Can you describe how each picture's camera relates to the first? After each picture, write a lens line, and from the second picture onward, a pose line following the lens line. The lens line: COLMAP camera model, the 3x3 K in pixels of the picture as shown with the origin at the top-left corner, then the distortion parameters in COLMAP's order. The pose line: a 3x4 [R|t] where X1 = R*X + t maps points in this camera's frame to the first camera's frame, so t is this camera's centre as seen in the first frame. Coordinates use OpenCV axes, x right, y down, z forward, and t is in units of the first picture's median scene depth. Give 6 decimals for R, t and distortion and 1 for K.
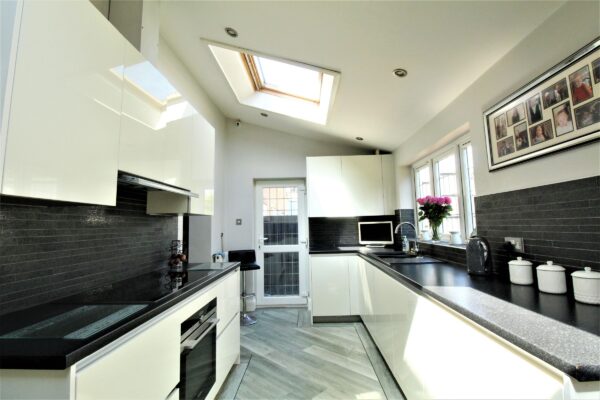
lens RADIAL K [[298.2, 0, 299.5], [0, 298.2, 196.6], [0, 0, 1]] dist [-0.001786, -0.000366]
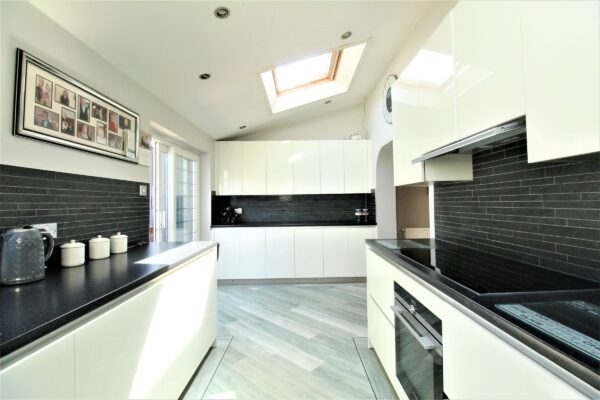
lens RADIAL K [[276.3, 0, 300.7], [0, 276.3, 199.5], [0, 0, 1]] dist [0.000424, 0.000057]
pose [[-0.999153, 0.022999, -0.034131, -0.012992], [0.026465, 0.994136, -0.104849, 0.196475], [0.031520, -0.105664, -0.993902, 2.090758]]
